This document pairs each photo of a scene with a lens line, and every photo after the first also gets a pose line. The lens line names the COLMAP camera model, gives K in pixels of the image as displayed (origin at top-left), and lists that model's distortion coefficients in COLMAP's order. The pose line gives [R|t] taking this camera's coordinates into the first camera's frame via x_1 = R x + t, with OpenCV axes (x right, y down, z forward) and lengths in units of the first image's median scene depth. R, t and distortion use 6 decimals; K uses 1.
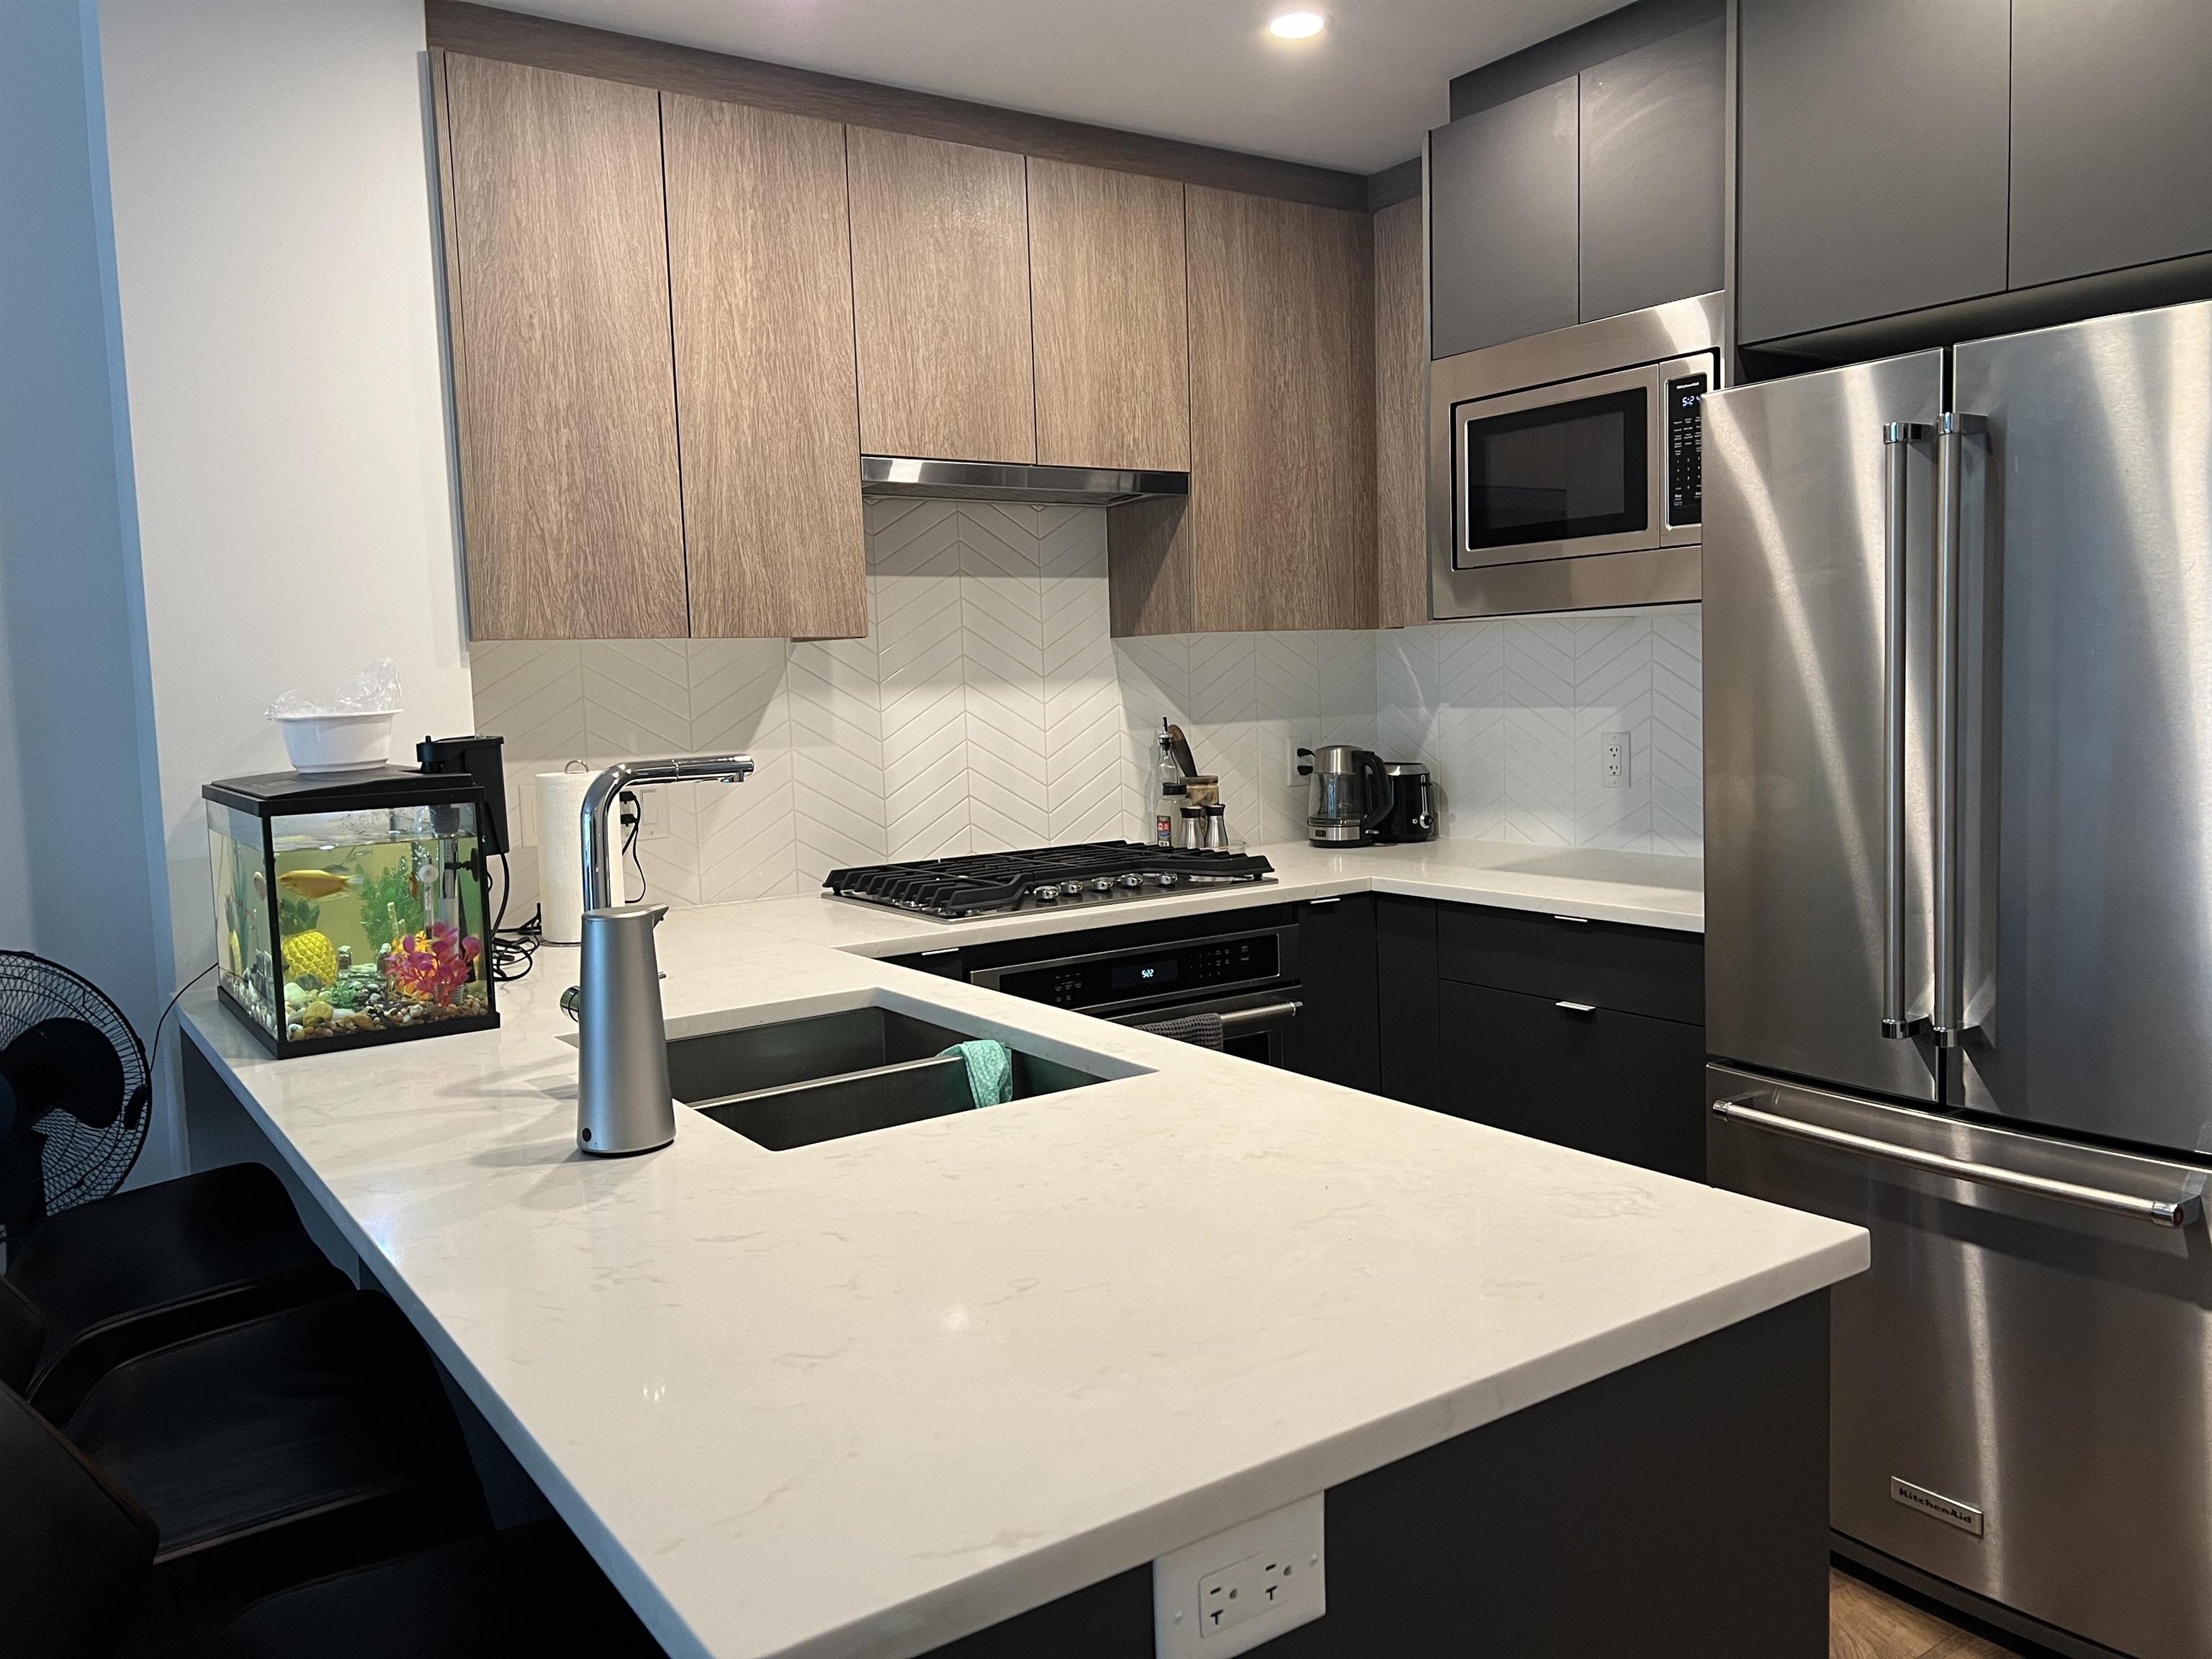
lens RADIAL K [[1652.1, 0, 1026.2], [0, 1652.1, 819.1], [0, 0, 1]] dist [0.105486, -0.165716]
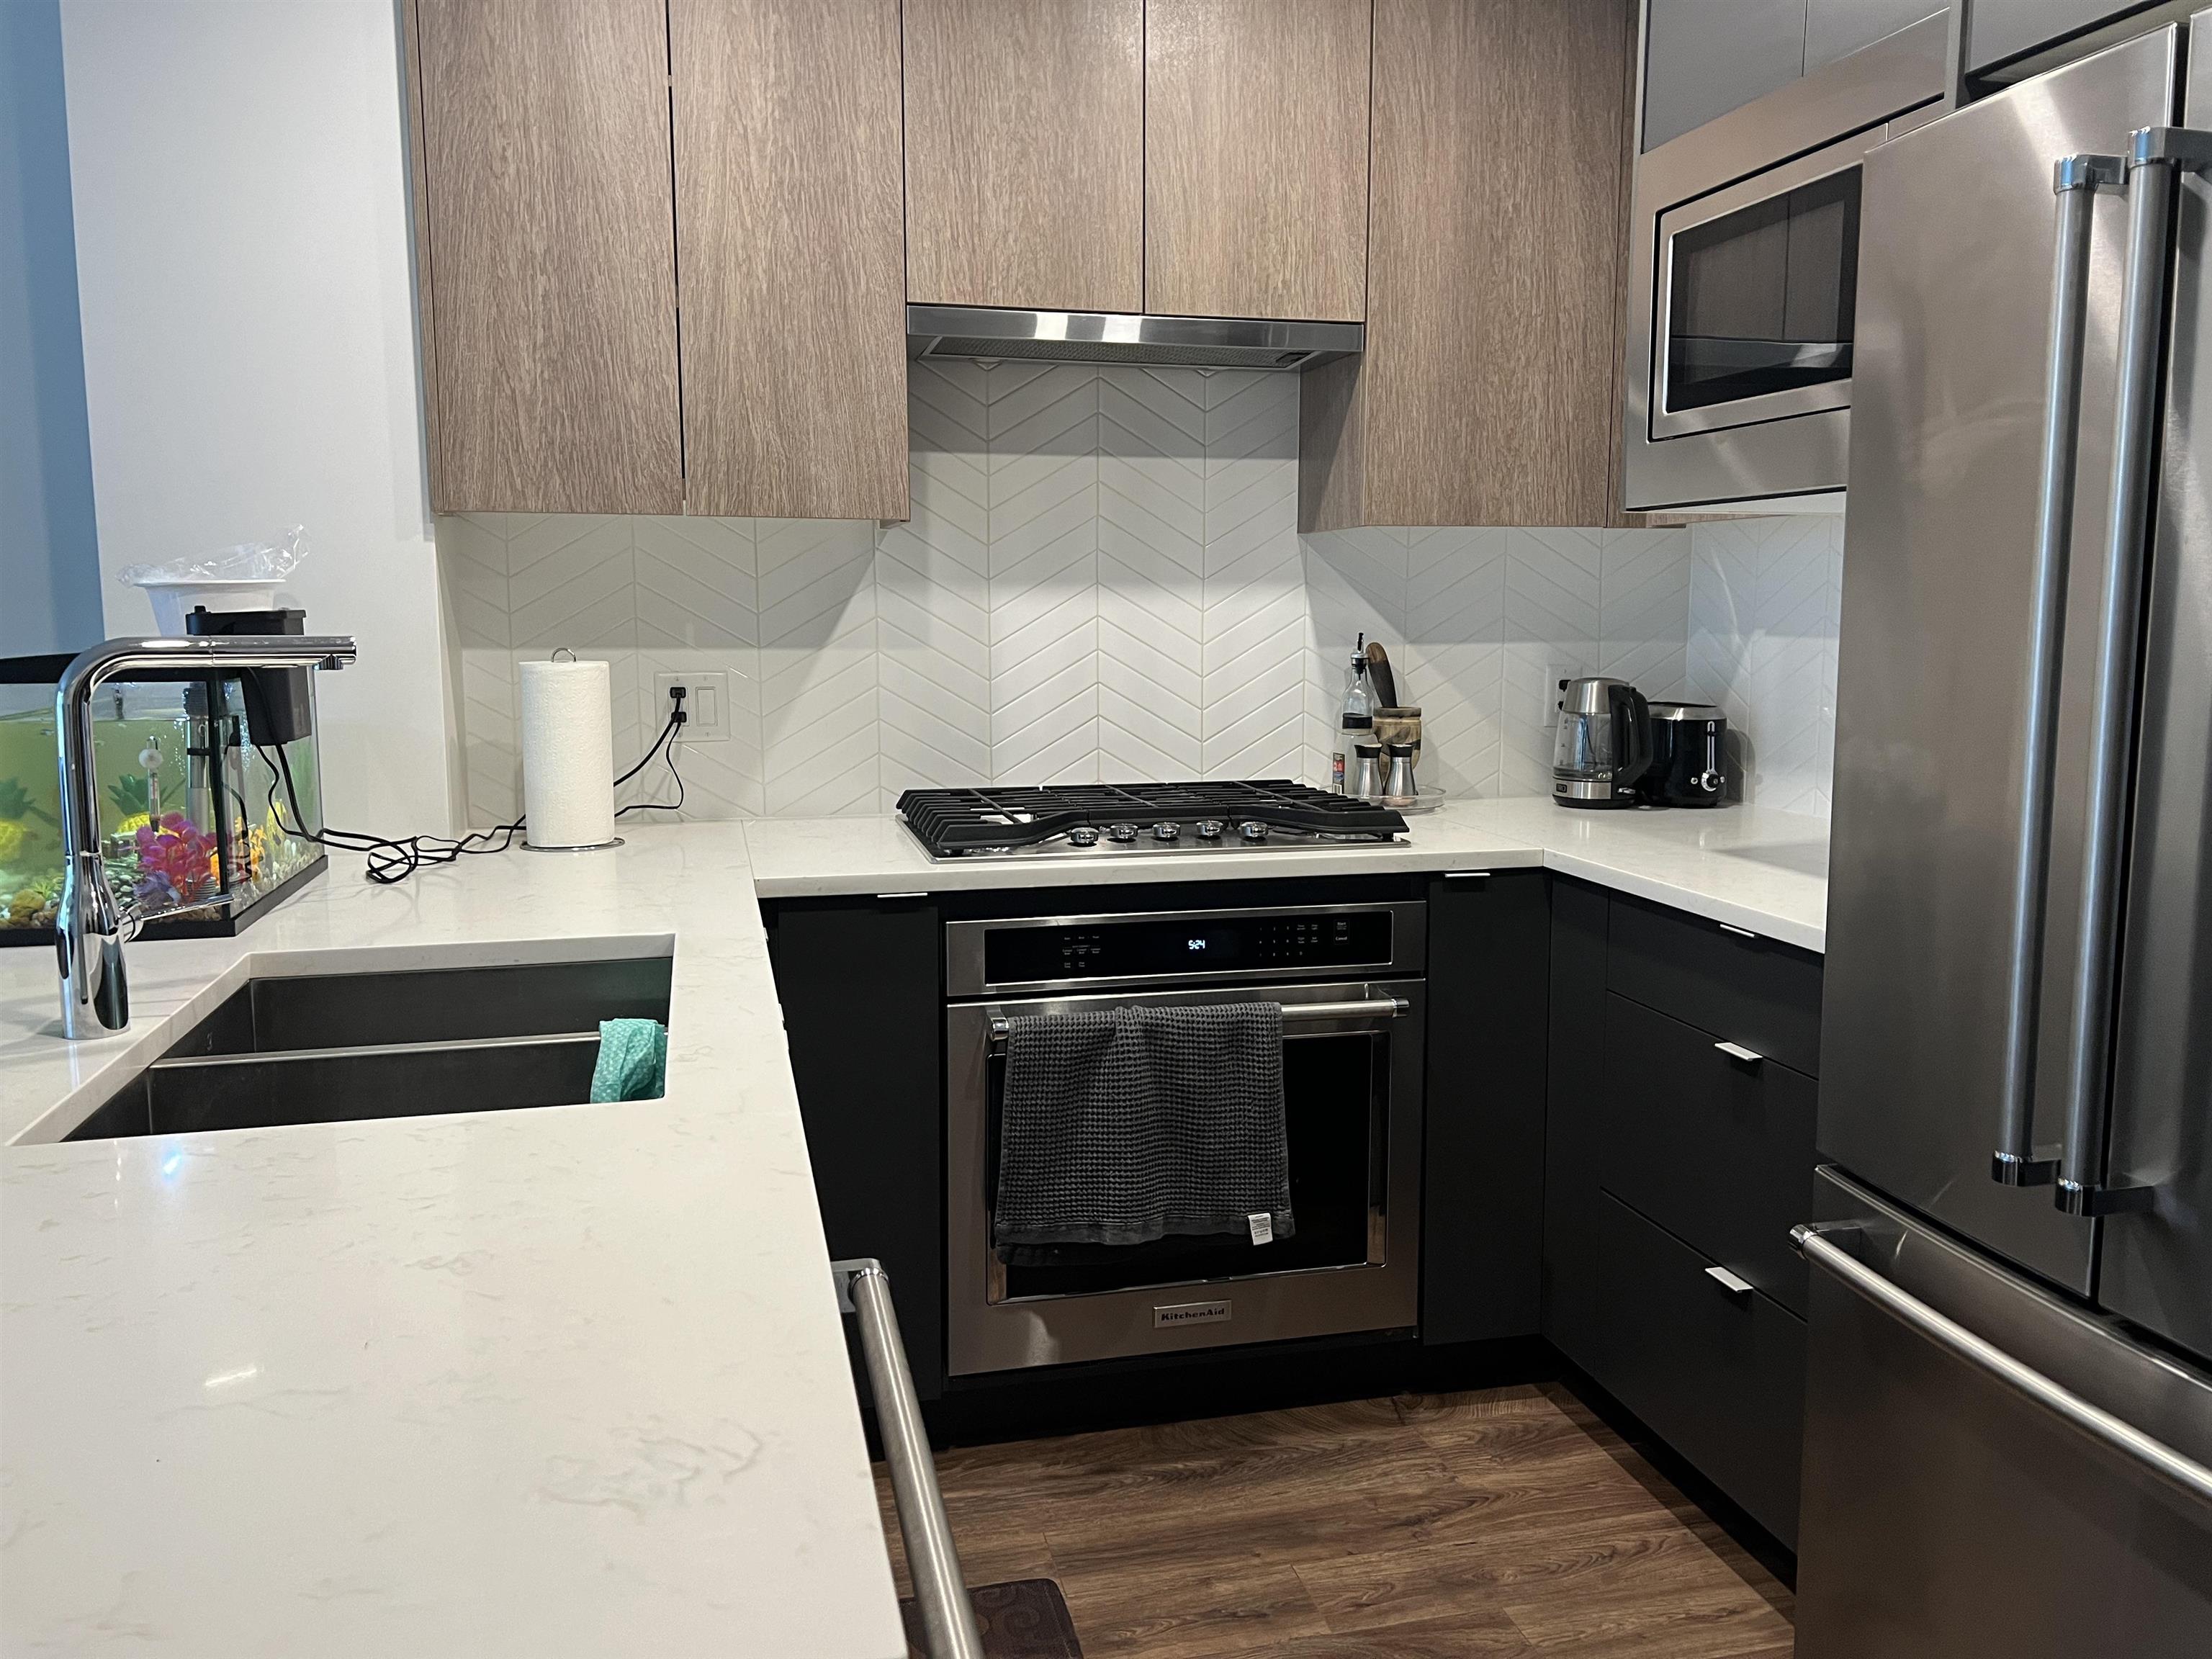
lens RADIAL K [[1667.1, 0, 1012.6], [0, 1667.1, 801.7], [0, 0, 1]] dist [0.048867, -0.030670]
pose [[0.940423, 0.073763, -0.331908, 0.241255], [-0.060549, 0.996912, 0.049994, -0.011058], [0.334571, -0.026919, 0.941986, 0.195954]]
